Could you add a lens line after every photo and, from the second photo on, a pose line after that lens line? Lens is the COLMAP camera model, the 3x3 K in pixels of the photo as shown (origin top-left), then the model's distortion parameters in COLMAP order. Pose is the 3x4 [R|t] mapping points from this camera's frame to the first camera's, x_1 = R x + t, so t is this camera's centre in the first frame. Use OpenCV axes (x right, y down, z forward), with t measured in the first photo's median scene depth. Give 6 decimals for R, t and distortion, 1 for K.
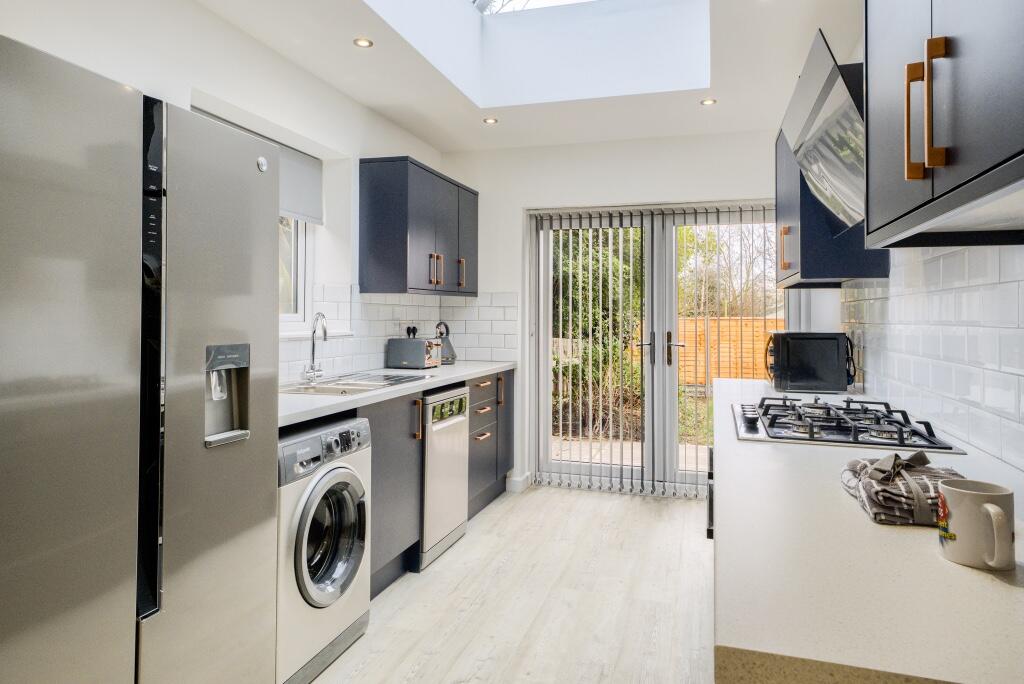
lens RADIAL K [[656.9, 0, 511.4], [0, 656.9, 303.3], [0, 0, 1]] dist [0.003203, -0.000150]
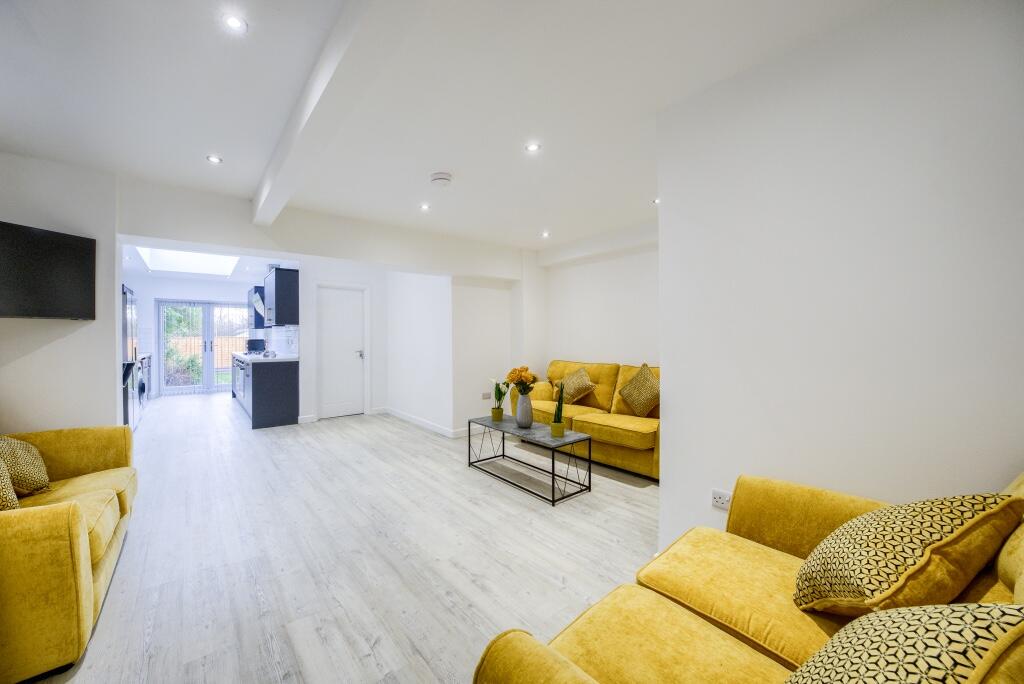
lens RADIAL K [[362.2, 0, 436.6], [0, 362.2, 335.4], [0, 0, 1]] dist [-0.019730, -0.000058]
pose [[0.627016, -0.007177, 0.778974, -0.526288], [-0.007189, 0.999862, 0.014998, -0.021309], [-0.778973, -0.015004, 0.626877, -1.139545]]
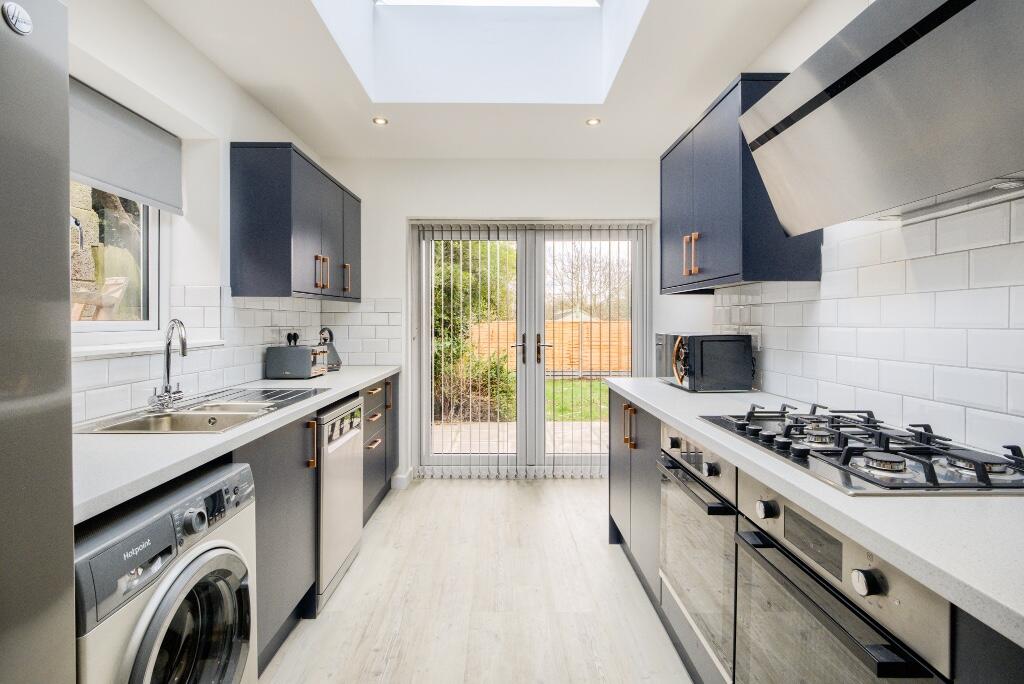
lens RADIAL K [[476.9, 0, 509.1], [0, 476.9, 320.7], [0, 0, 1]] dist [-0.018045, -0.000353]
pose [[0.953286, -0.007463, 0.301977, -0.069933], [0.001268, 0.999785, 0.020705, 0.004121], [-0.302066, -0.019355, 0.953090, 0.286707]]
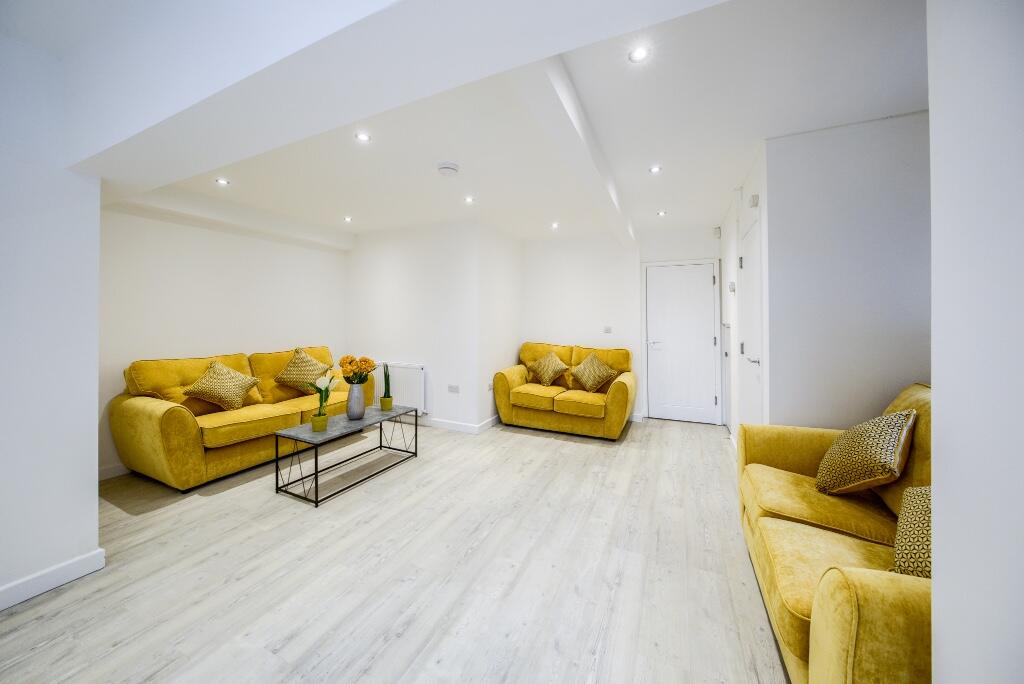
lens RADIAL K [[351.6, 0, 514.6], [0, 351.6, 320.5], [0, 0, 1]] dist [-0.000061, -0.000025]
pose [[-0.990328, -0.010916, 0.138315, -0.192688], [-0.014117, 0.999654, -0.022181, -0.000089], [-0.138025, -0.023919, -0.990140, -0.038445]]
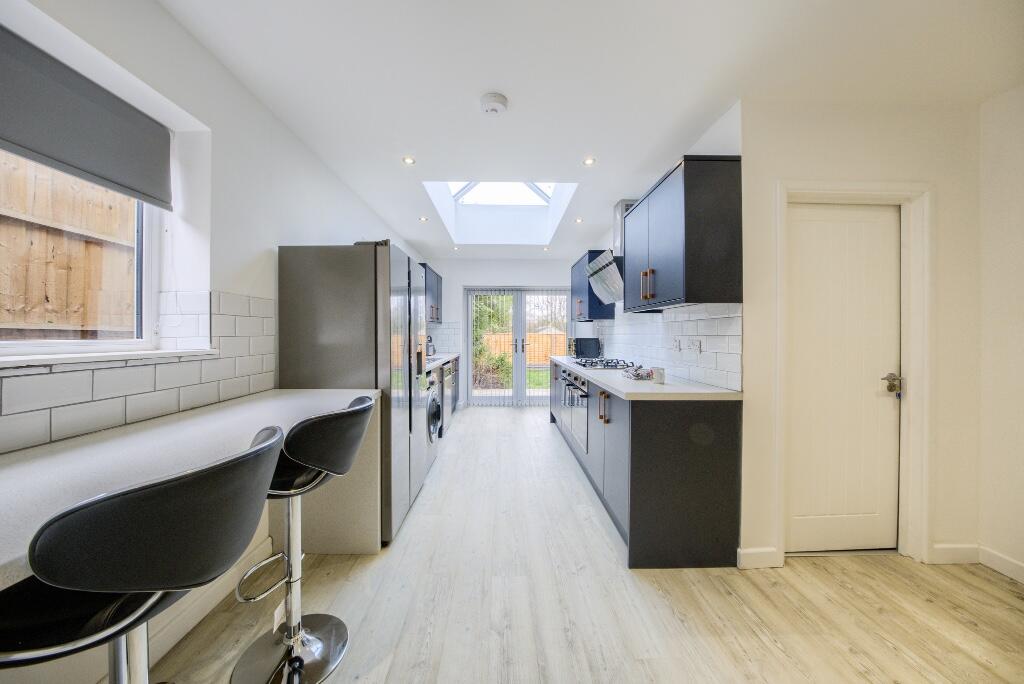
lens RADIAL K [[345.6, 0, 507.1], [0, 345.6, 336.0], [0, 0, 1]] dist [-0.000814, -0.000045]
pose [[0.952120, -0.006782, 0.305650, -0.253550], [-0.001688, 0.999622, 0.027439, -0.003381], [-0.305720, -0.026641, 0.951749, -0.240192]]
